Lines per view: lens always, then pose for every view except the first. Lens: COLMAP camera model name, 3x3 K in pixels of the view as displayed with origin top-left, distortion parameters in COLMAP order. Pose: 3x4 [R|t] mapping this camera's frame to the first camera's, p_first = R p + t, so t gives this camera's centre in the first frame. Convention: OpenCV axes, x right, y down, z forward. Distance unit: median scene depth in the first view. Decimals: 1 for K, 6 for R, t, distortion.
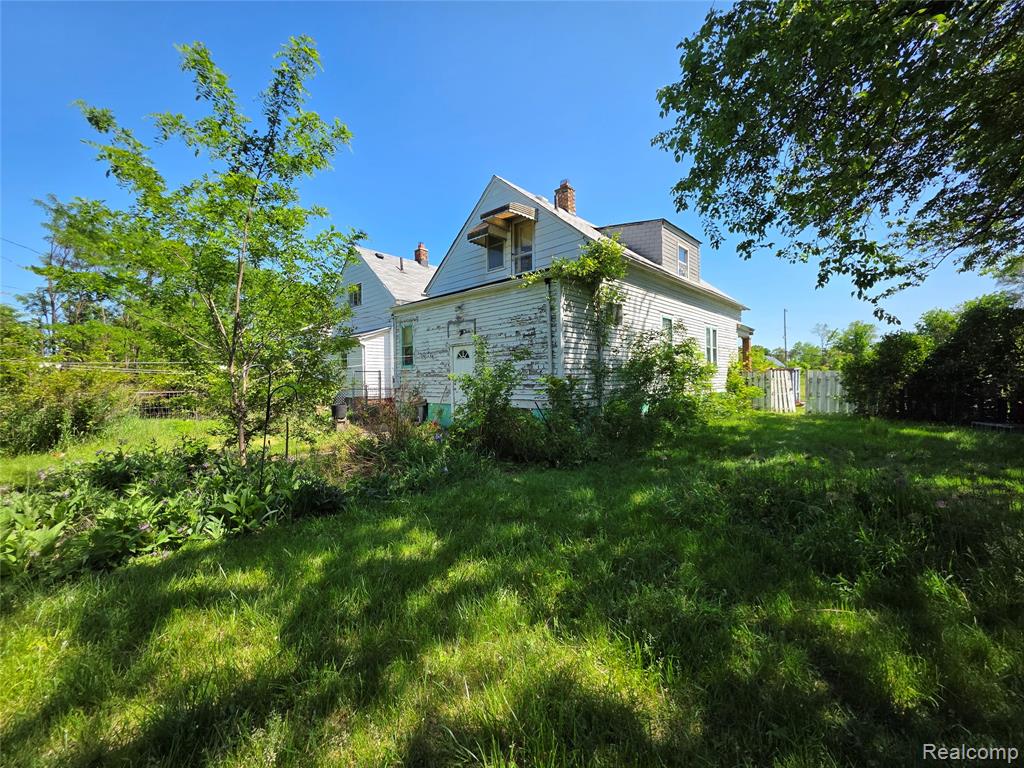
lens RADIAL K [[411.2, 0, 521.8], [0, 411.2, 382.5], [0, 0, 1]] dist [0.005242, -0.001317]
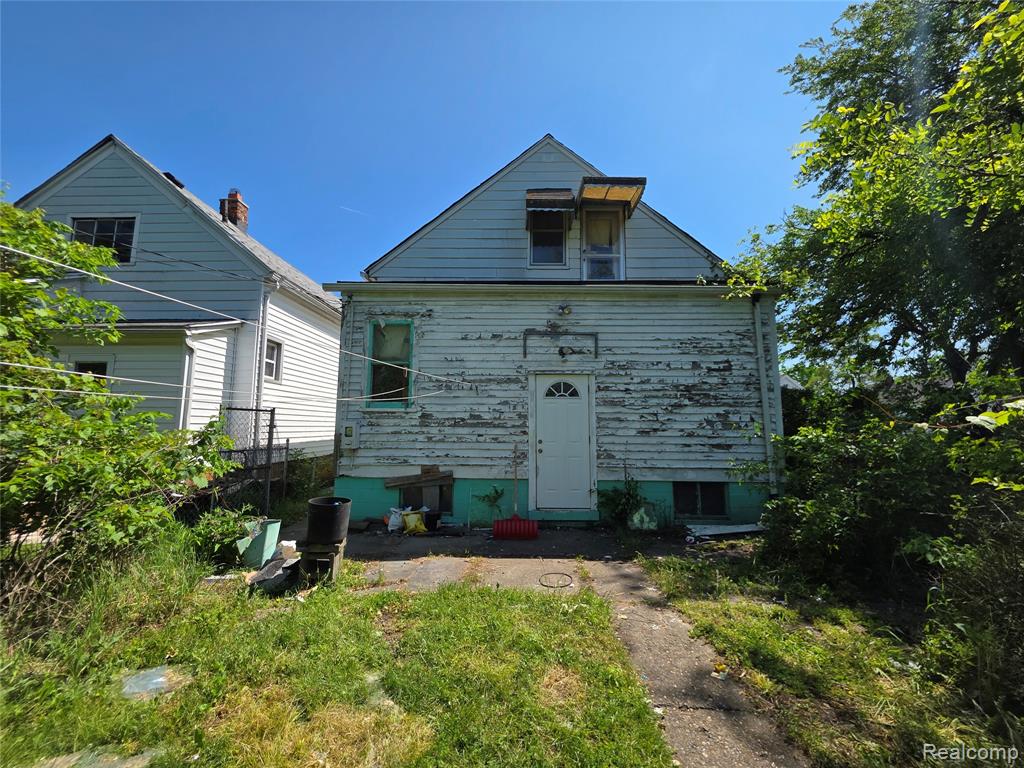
lens RADIAL K [[411.2, 0, 510.7], [0, 411.2, 376.7], [0, 0, 1]] dist [0.005242, -0.001317]
pose [[0.743025, 0.097238, 0.662162, -0.637364], [-0.011789, 0.991137, -0.132319, -0.010774], [-0.669160, 0.090510, 0.737586, 0.686890]]
